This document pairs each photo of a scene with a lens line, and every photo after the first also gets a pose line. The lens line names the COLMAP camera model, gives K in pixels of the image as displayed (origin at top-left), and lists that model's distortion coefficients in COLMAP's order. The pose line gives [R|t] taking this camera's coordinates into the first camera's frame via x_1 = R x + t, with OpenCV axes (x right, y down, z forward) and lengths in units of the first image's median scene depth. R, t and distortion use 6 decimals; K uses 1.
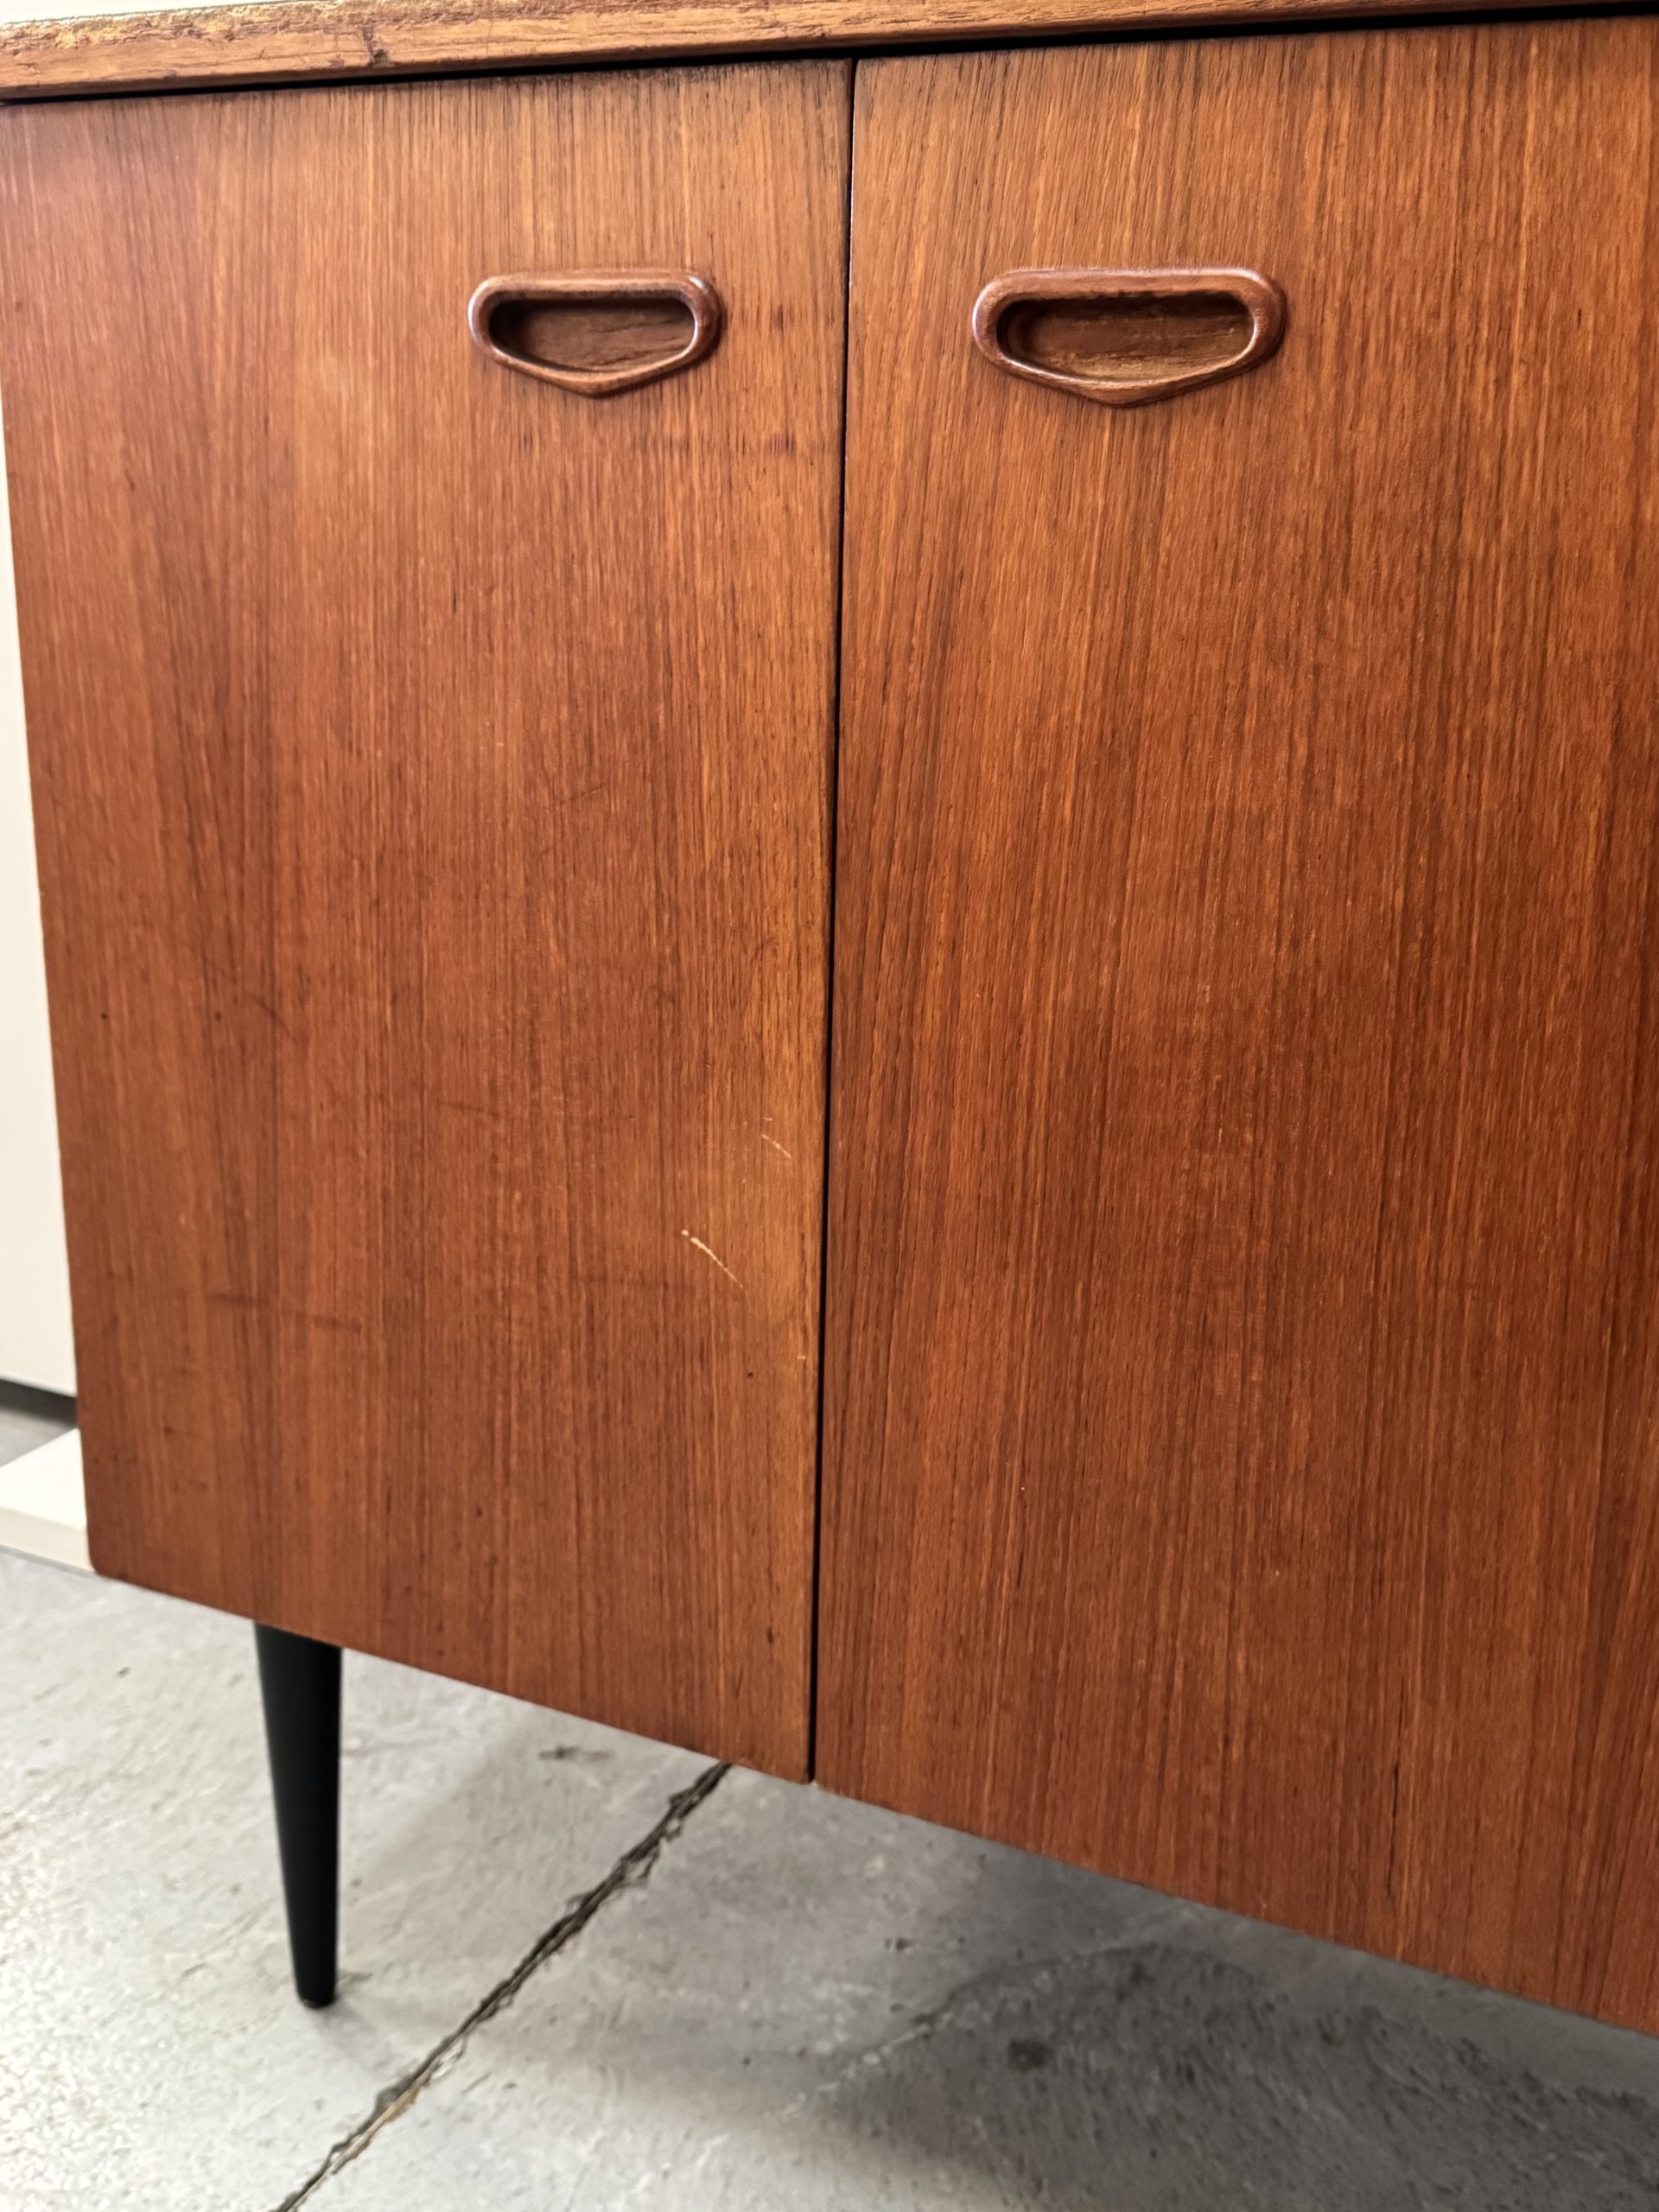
lens RADIAL K [[2235.8, 0, 829.5], [0, 2235.8, 1106.0], [0, 0, 1]] dist [0.168642, -0.399322]
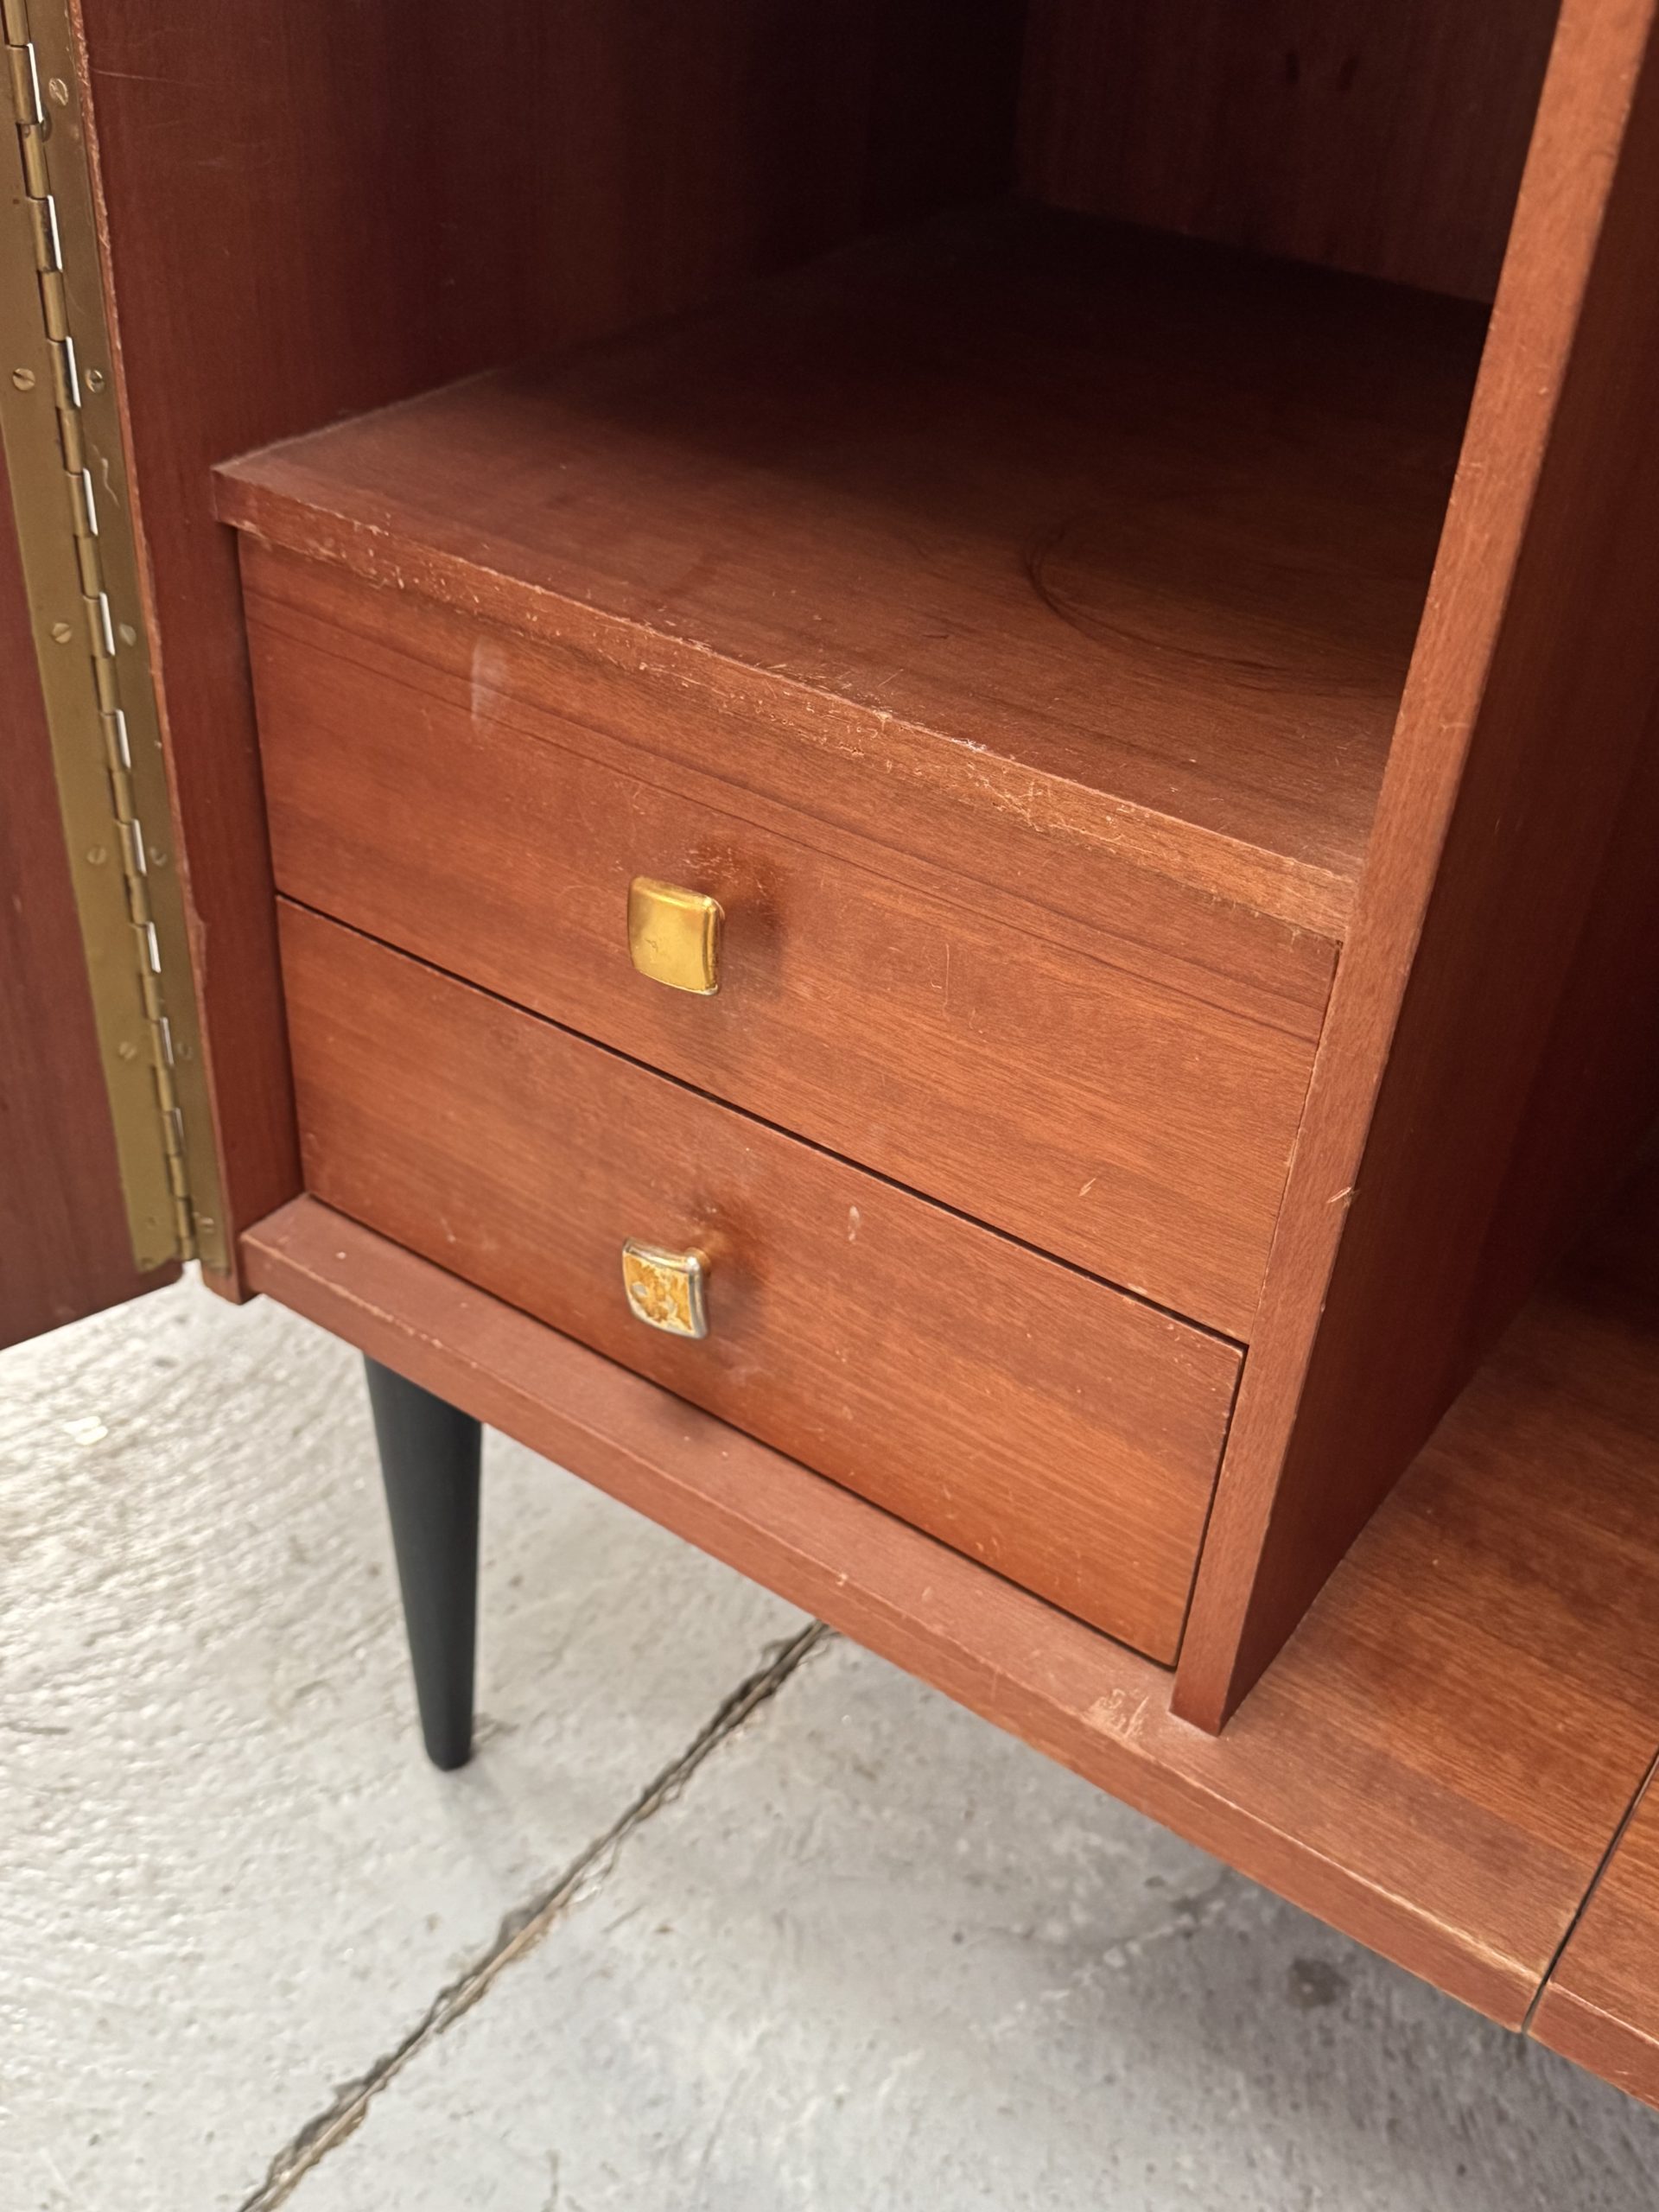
lens RADIAL K [[2254.1, 0, 821.3], [0, 2254.1, 1127.4], [0, 0, 1]] dist [0.147009, -0.348734]
pose [[0.984932, 0.128426, -0.115826, -0.038939], [-0.081900, 0.936250, 0.341654, -0.167227], [0.152319, -0.327020, 0.932661, 0.483374]]
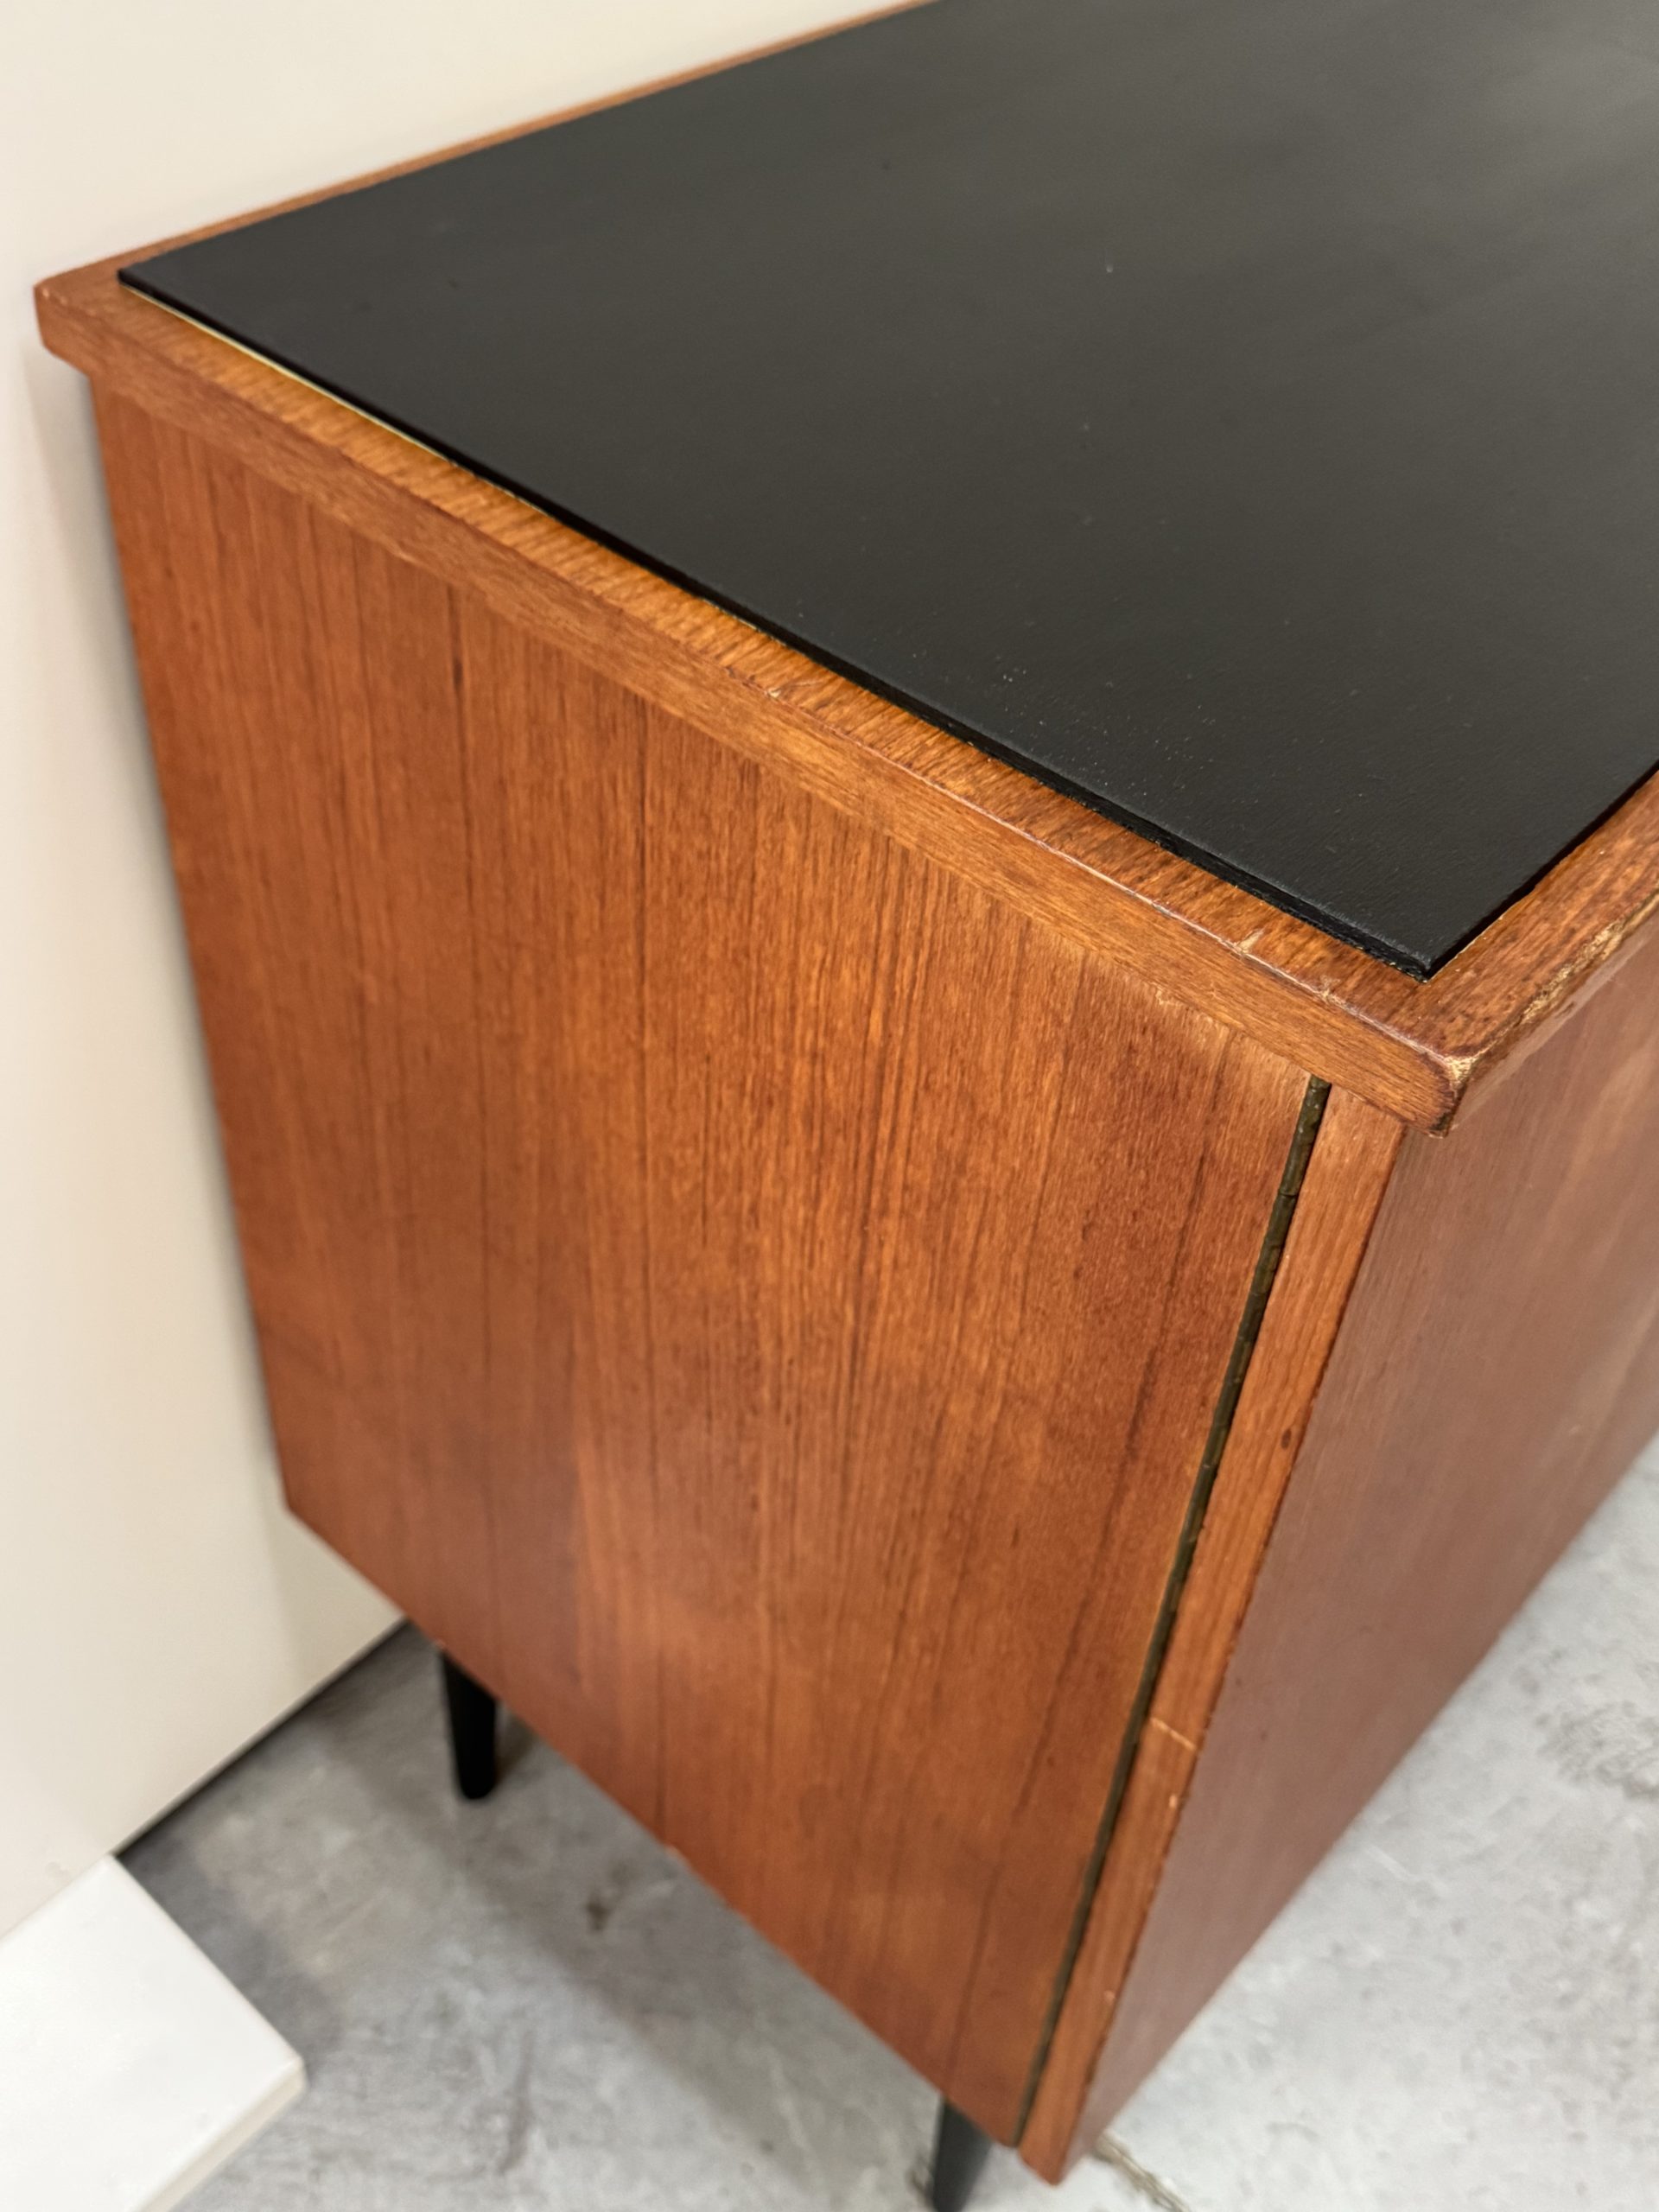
lens RADIAL K [[2235.8, 0, 829.5], [0, 2235.8, 1106.0], [0, 0, 1]] dist [0.168642, -0.399322]
pose [[0.267191, -0.668331, 0.694220, -0.922079], [0.212787, 0.743548, 0.633922, -0.948881], [-0.939857, -0.021658, 0.340882, 1.052589]]
